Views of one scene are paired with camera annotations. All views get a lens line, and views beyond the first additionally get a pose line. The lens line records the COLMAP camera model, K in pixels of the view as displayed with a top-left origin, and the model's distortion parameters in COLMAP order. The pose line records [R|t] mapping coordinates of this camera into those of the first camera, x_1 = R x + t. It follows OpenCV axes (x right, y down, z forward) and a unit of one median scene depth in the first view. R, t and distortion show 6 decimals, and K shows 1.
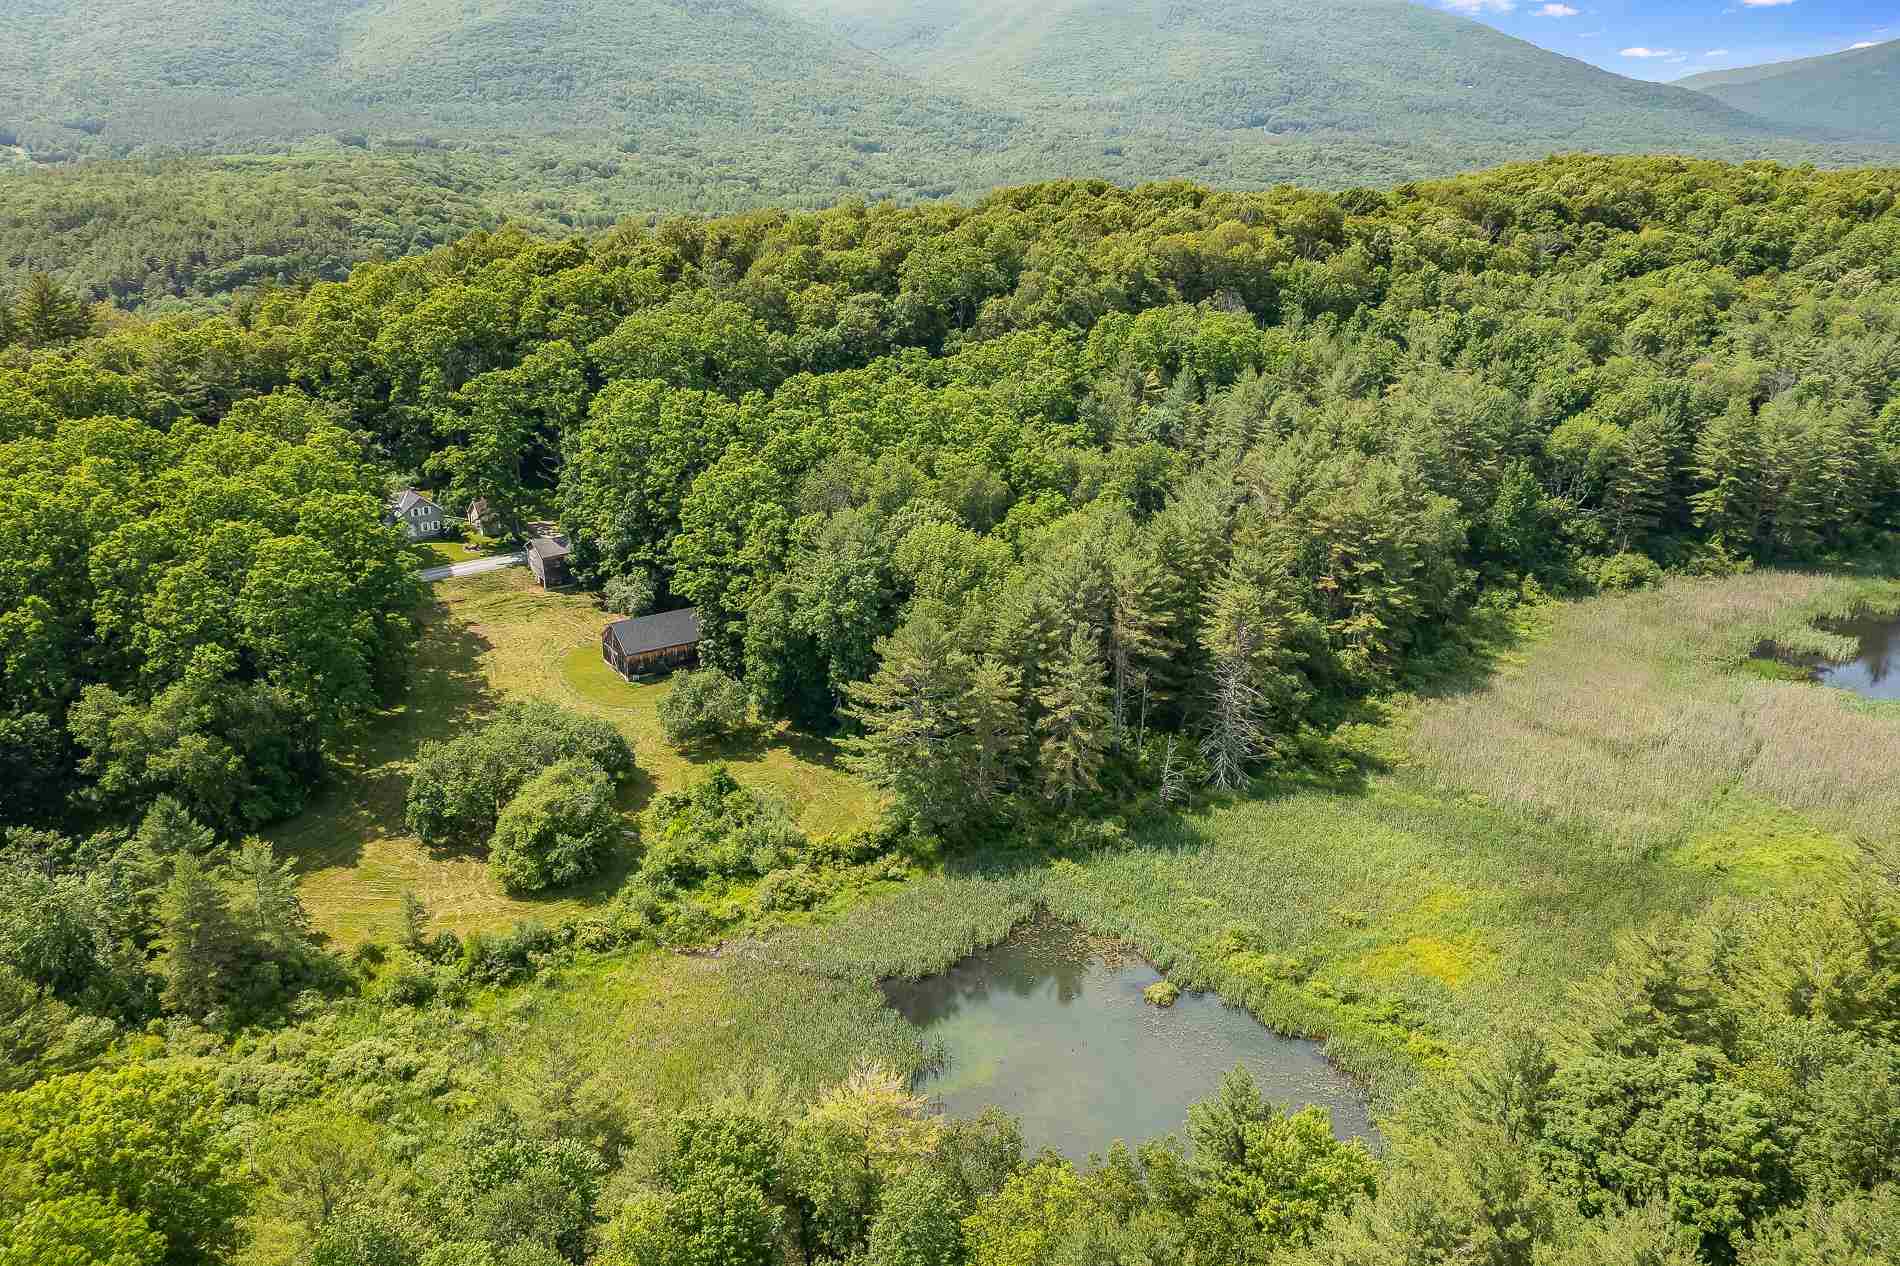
lens RADIAL K [[1518.6, 0, 950.0], [0, 1518.6, 633.0], [0, 0, 1]] dist [-0.004610, 0.006523]
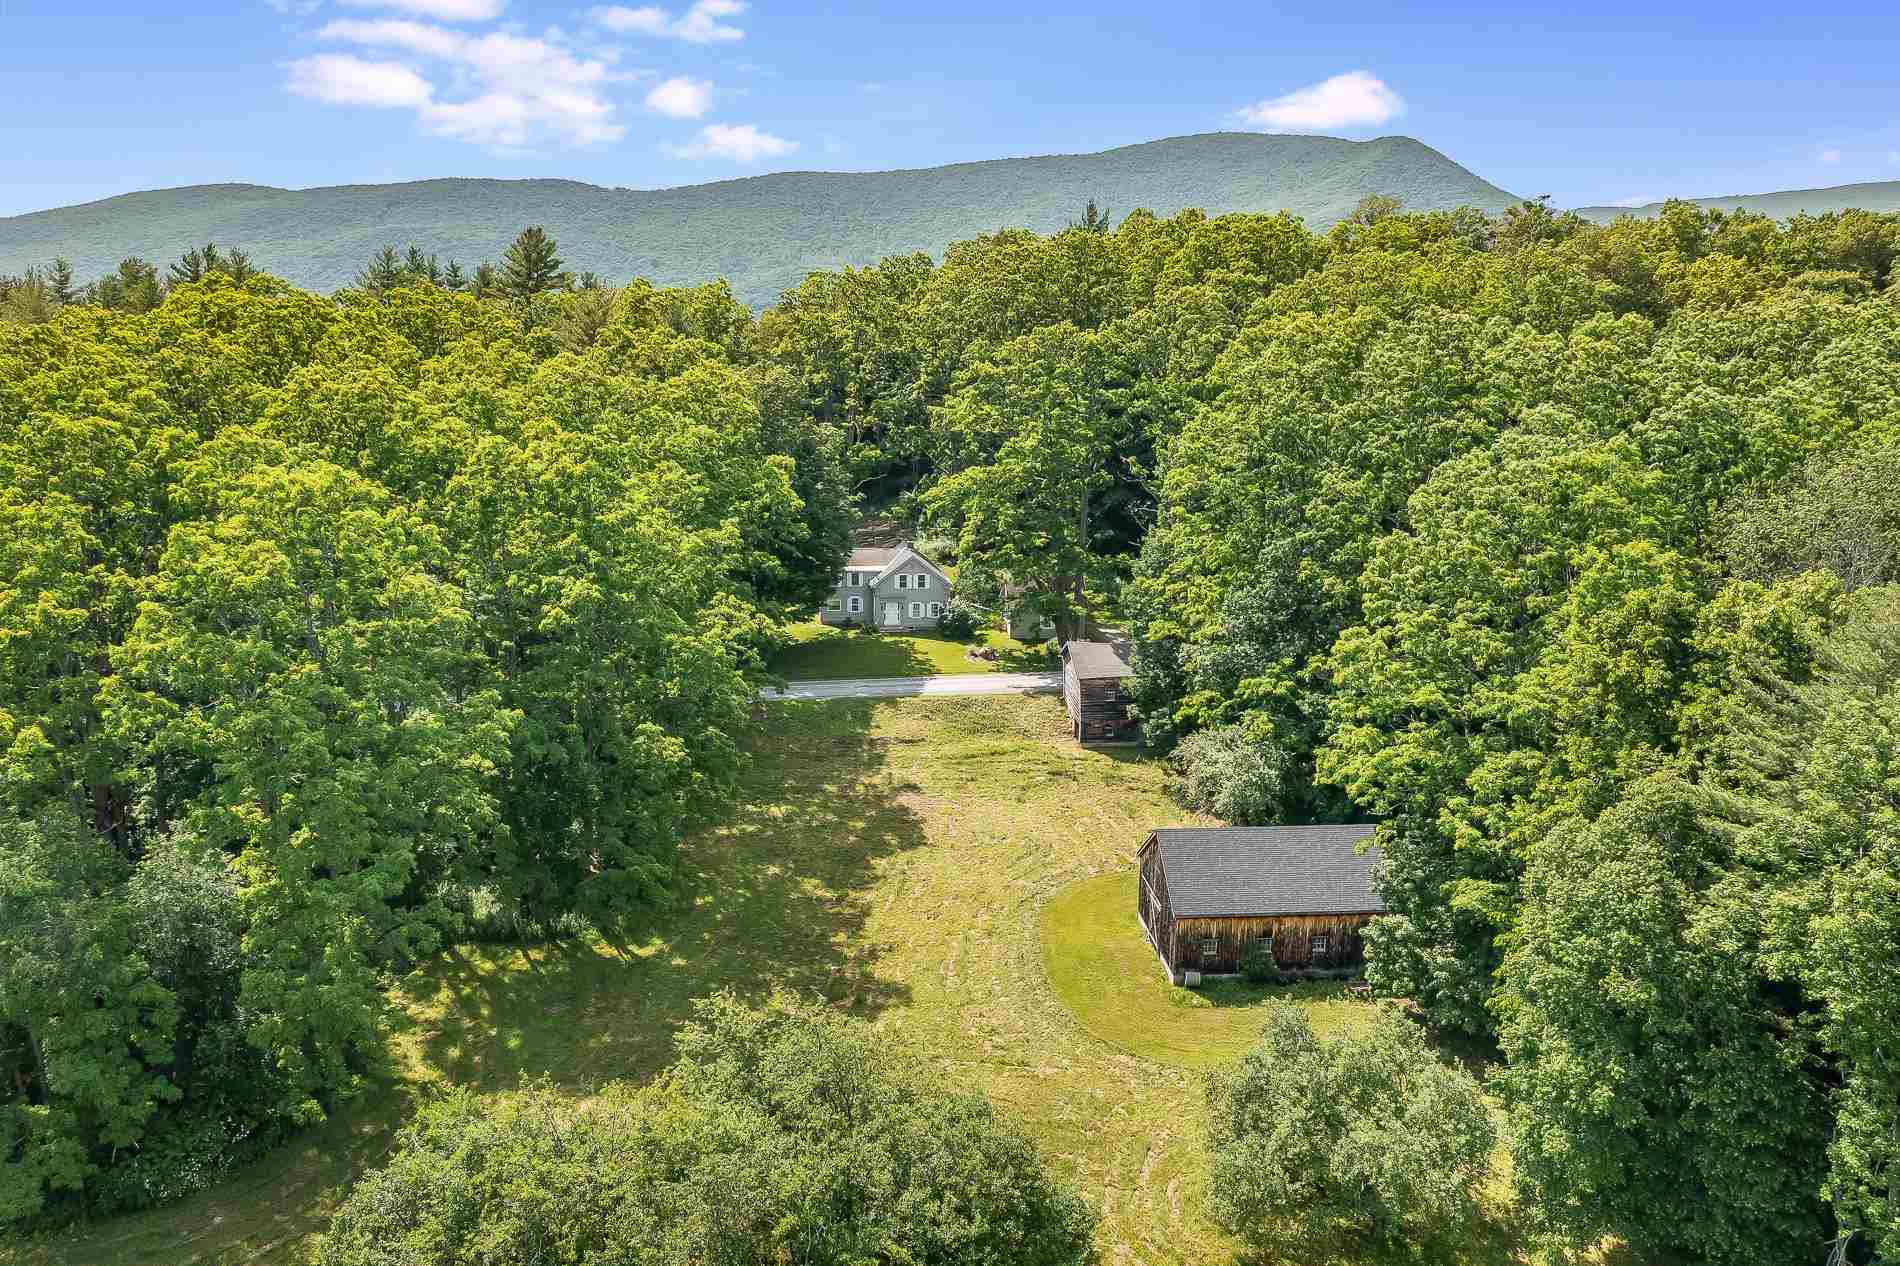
lens RADIAL K [[1501.0, 0, 950.0], [0, 1501.0, 633.0], [0, 0, 1]] dist [-0.005902, 0.001152]
pose [[0.879697, 0.098720, -0.465176, -0.089639], [-0.165248, 0.980714, -0.104373, -0.007066], [0.445900, 0.168685, 0.879044, 0.606688]]
